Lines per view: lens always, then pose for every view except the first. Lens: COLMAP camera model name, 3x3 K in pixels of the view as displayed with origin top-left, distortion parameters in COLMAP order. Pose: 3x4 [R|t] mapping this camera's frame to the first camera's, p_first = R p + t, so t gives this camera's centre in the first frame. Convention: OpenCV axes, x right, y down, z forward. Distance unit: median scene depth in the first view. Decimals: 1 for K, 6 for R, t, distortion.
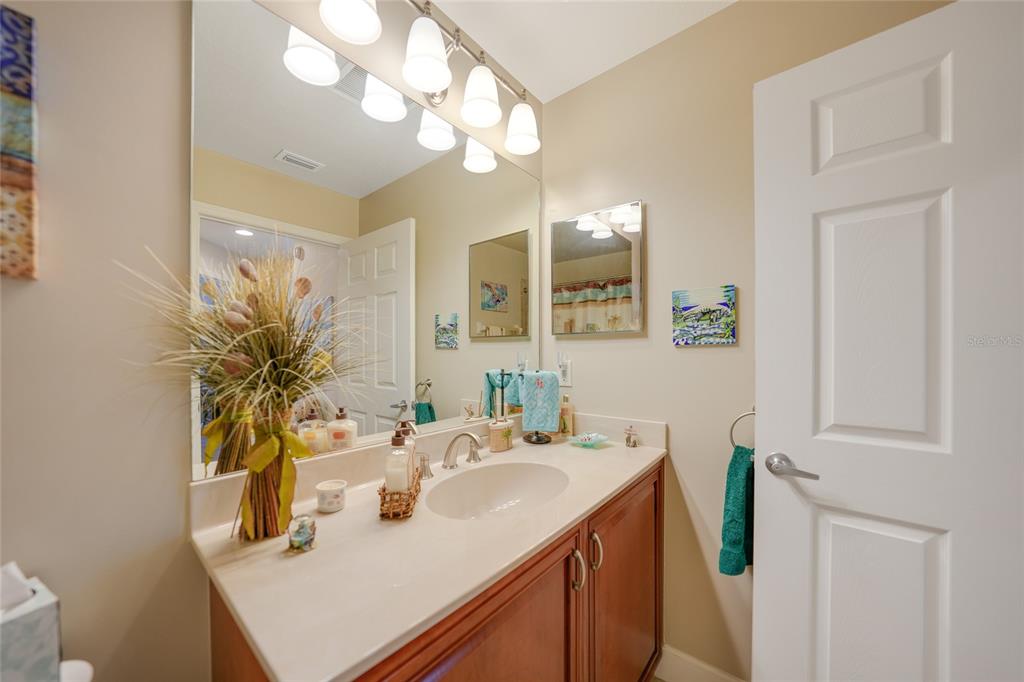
lens RADIAL K [[358.7, 0, 537.4], [0, 358.7, 352.7], [0, 0, 1]] dist [-0.022961, 0.004762]
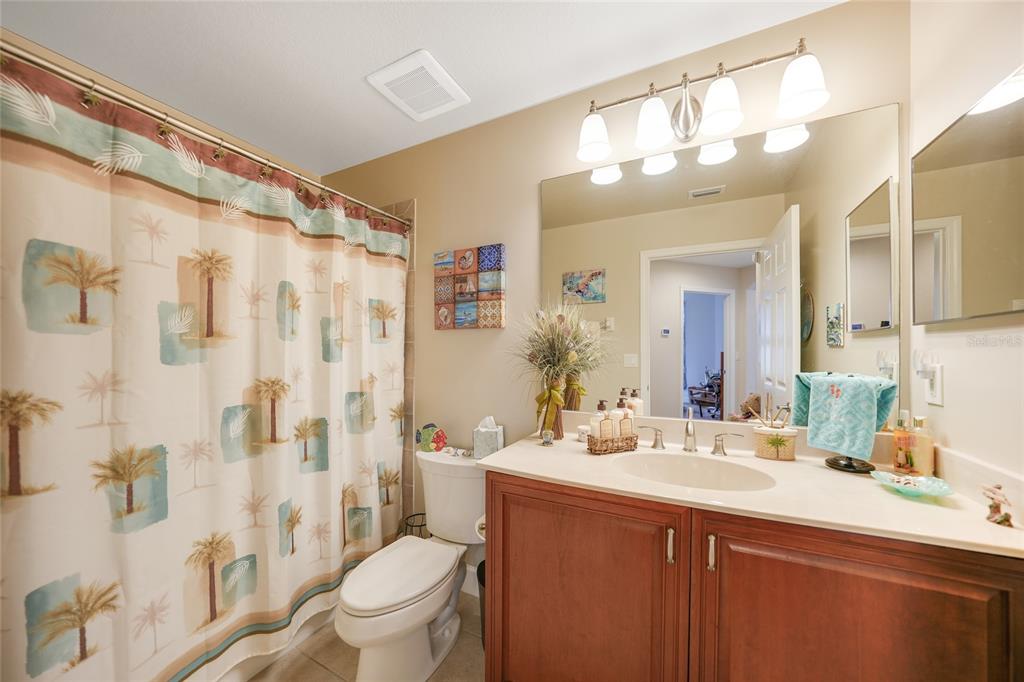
lens RADIAL K [[358.7, 0, 514.8], [0, 358.7, 347.1], [0, 0, 1]] dist [-0.022961, 0.004762]
pose [[0.230231, -0.009741, -0.973087, 0.600075], [0.002277, 0.999953, -0.009472, -0.005195], [0.973133, -0.000035, 0.230242, 0.142969]]
